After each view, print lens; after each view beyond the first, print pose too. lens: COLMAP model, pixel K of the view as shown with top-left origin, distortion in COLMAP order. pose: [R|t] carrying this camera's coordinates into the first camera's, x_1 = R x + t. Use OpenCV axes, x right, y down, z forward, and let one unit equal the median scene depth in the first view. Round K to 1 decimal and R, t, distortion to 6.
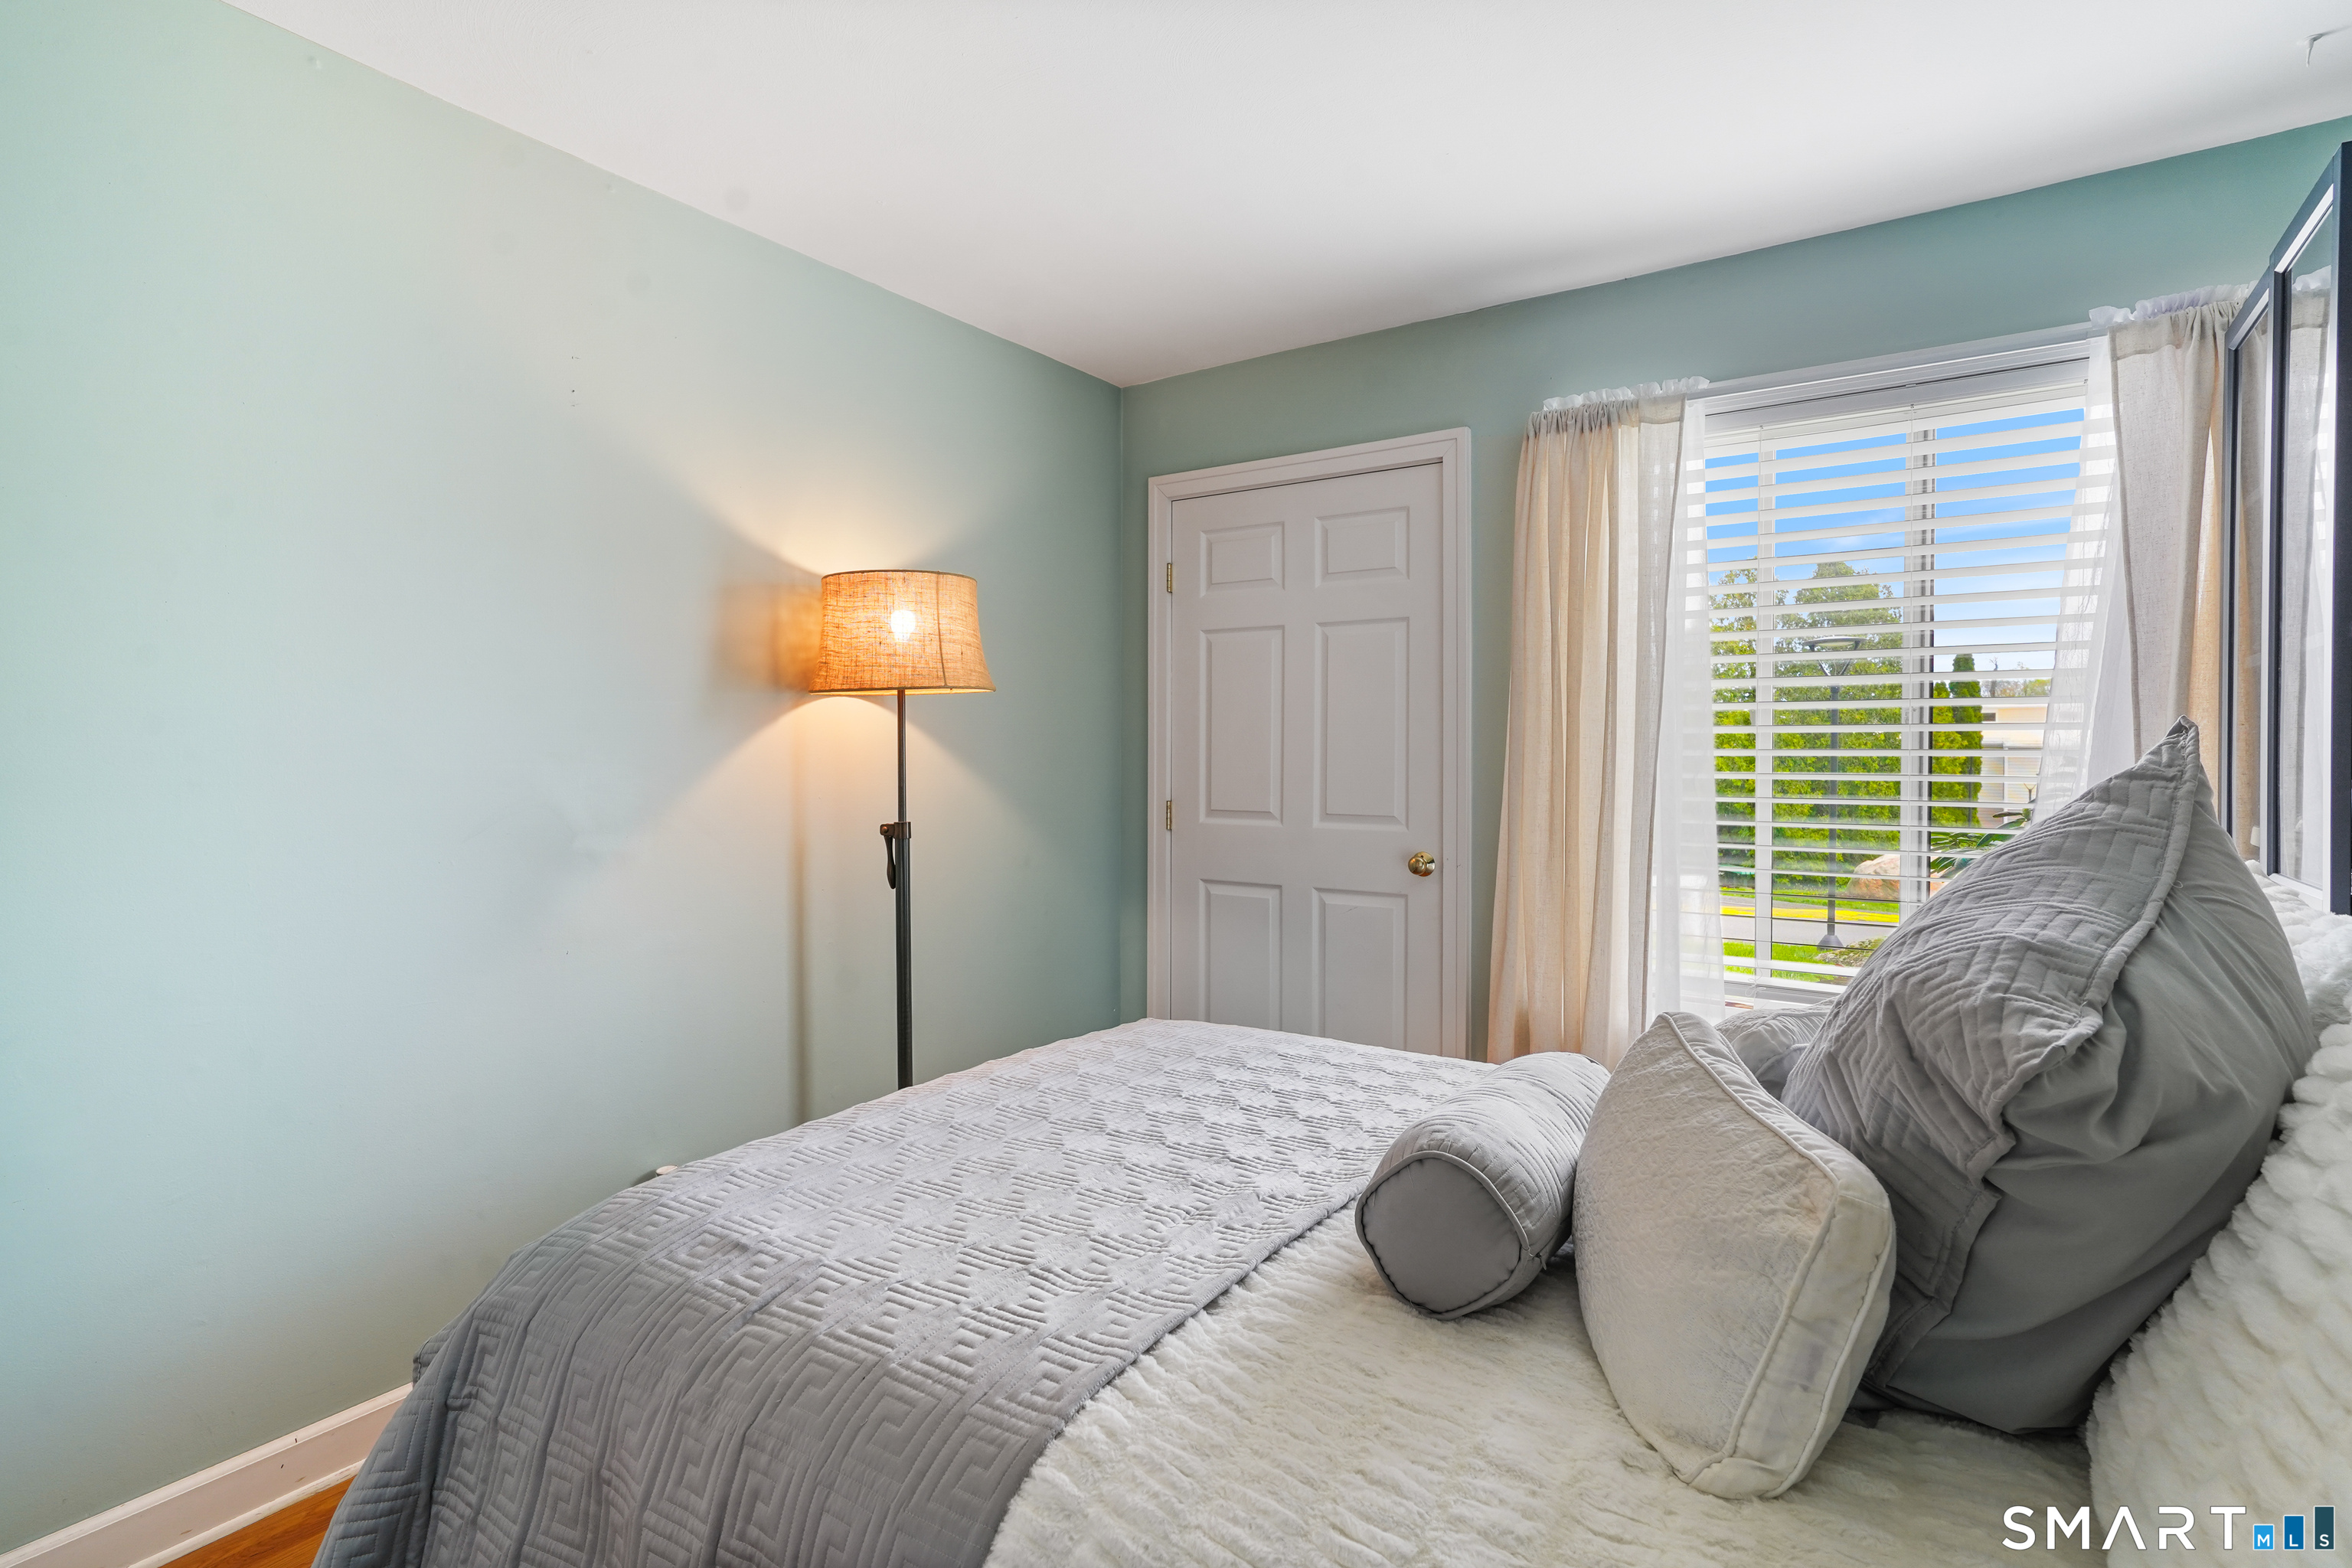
lens RADIAL K [[1152.3, 0, 1177.0], [0, 1152.3, 765.2], [0, 0, 1]] dist [0.001648, 0.000979]
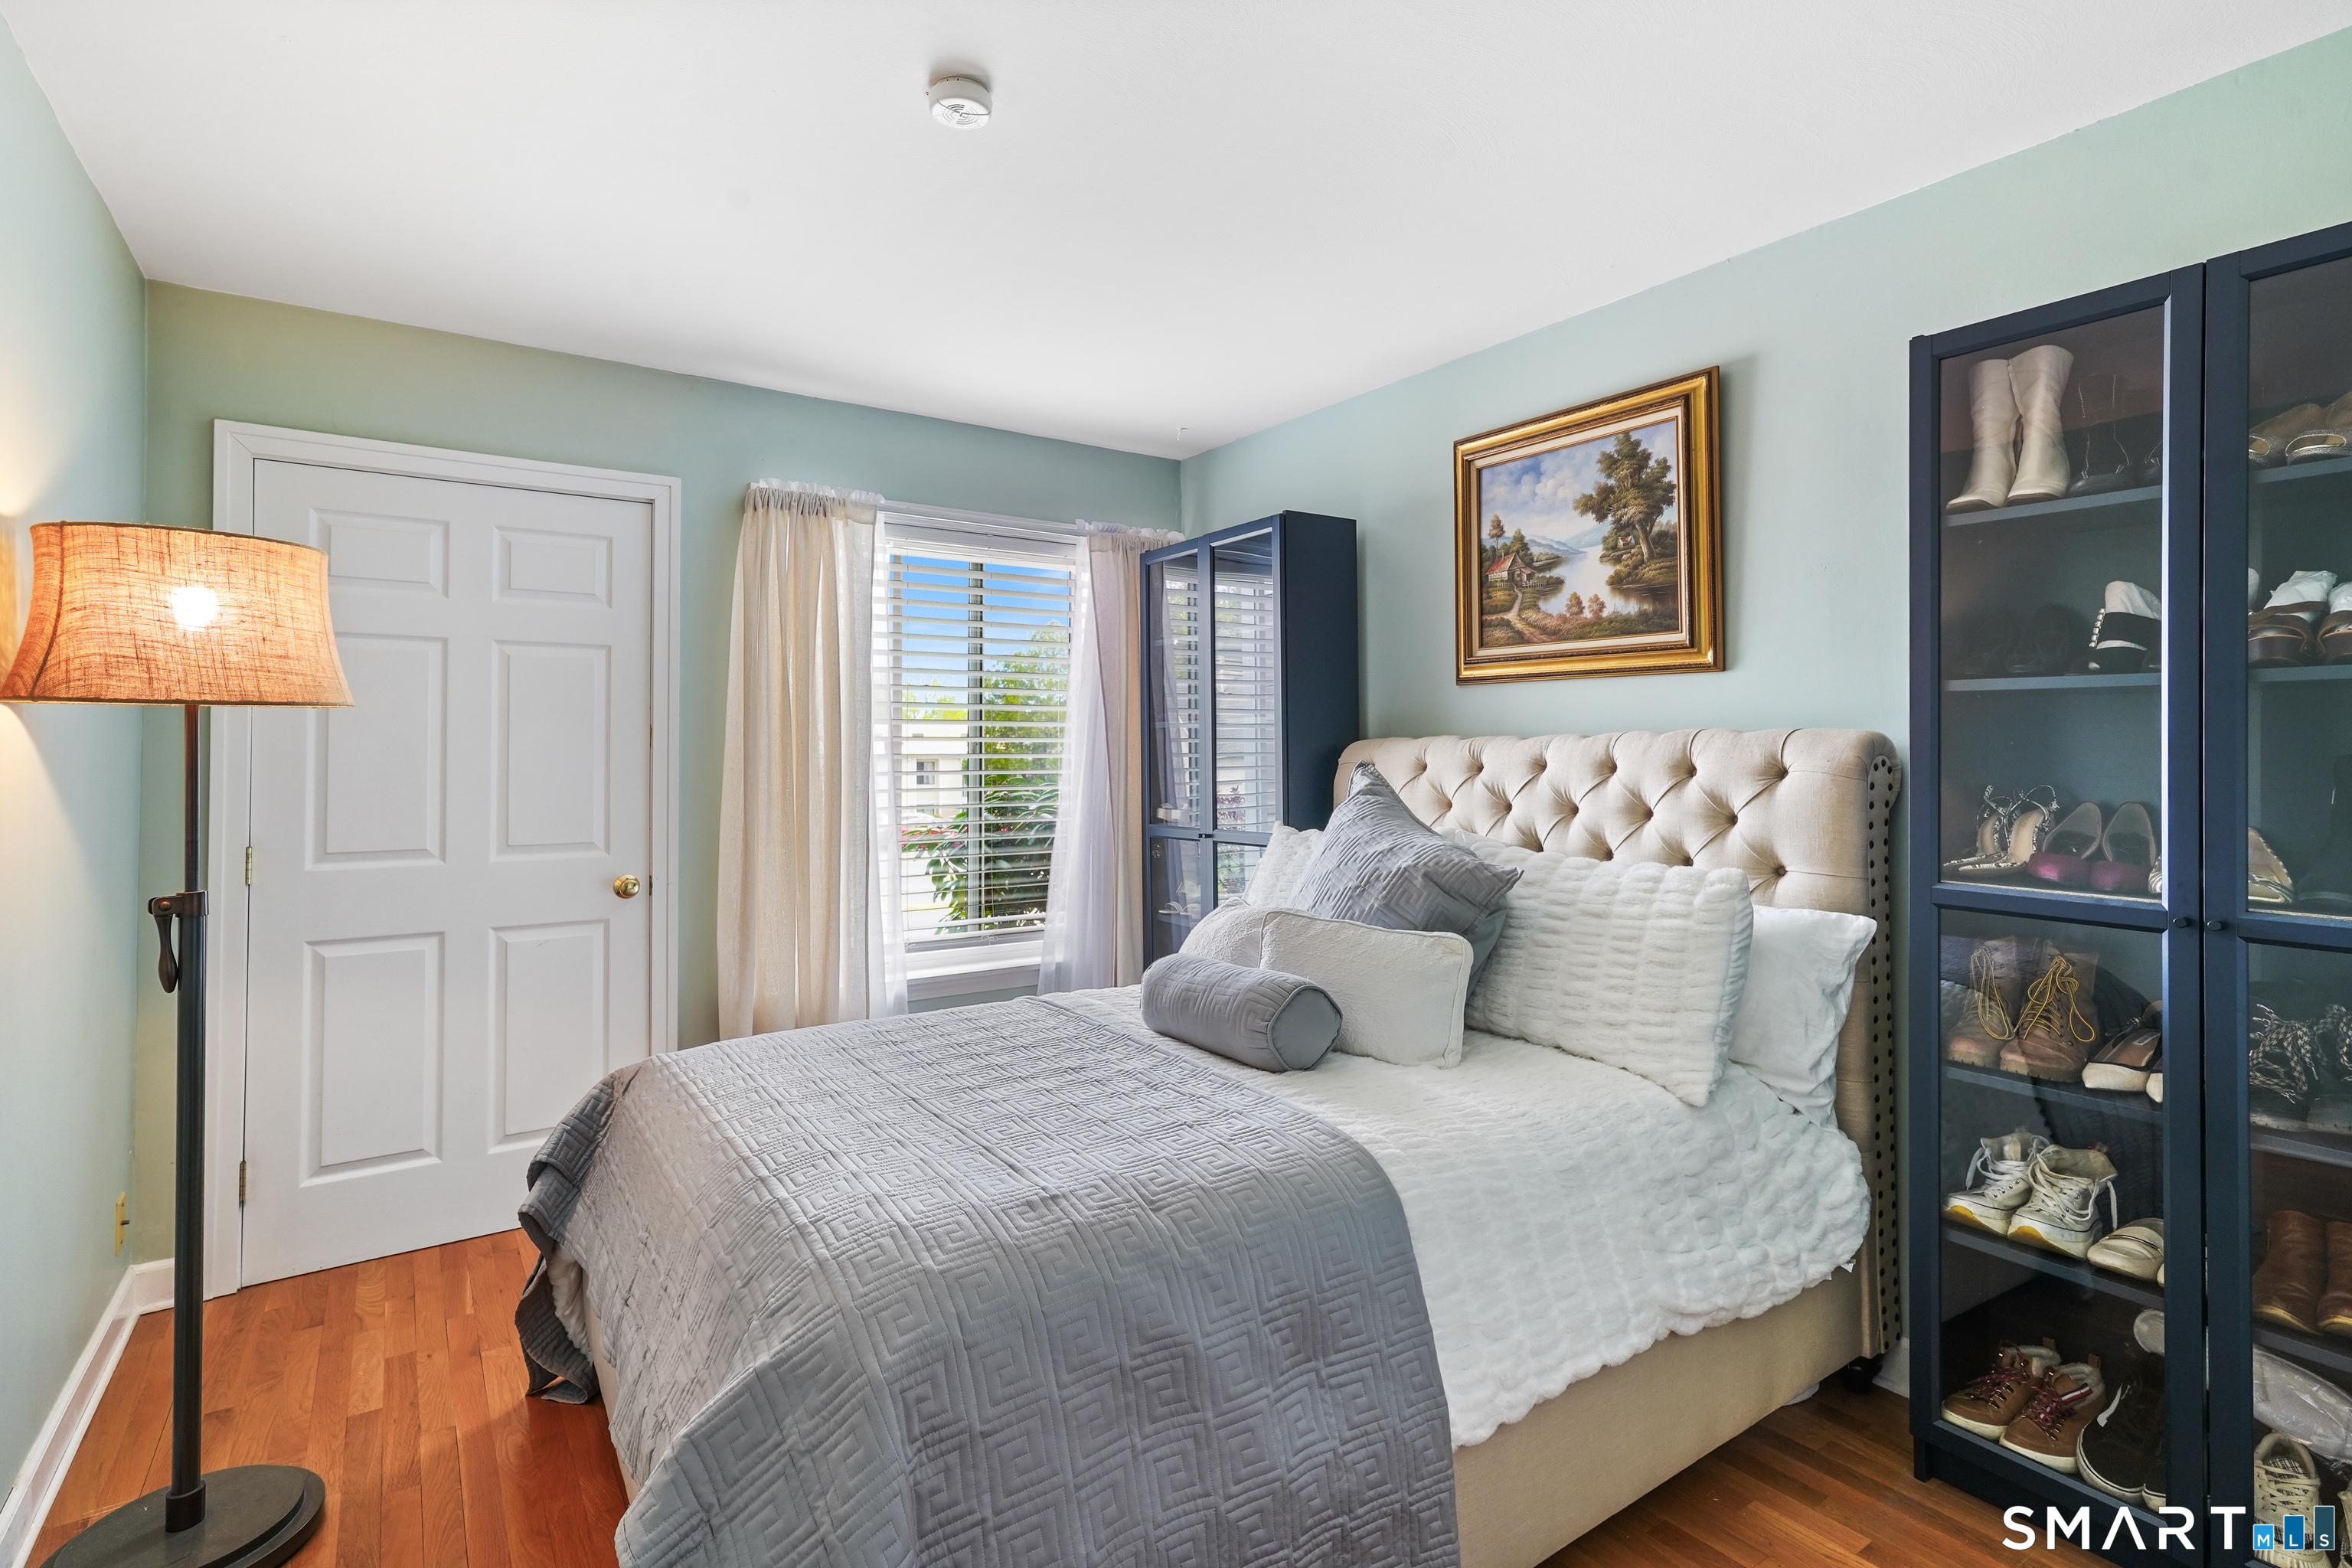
lens RADIAL K [[1152.3, 0, 1177.0], [0, 1152.3, 765.2], [0, 0, 1]] dist [0.001648, 0.000979]
pose [[0.364323, -0.007347, 0.931244, -0.657354], [0.018652, 0.999826, 0.000591, -0.016373], [-0.931086, 0.017154, 0.364396, 0.193131]]
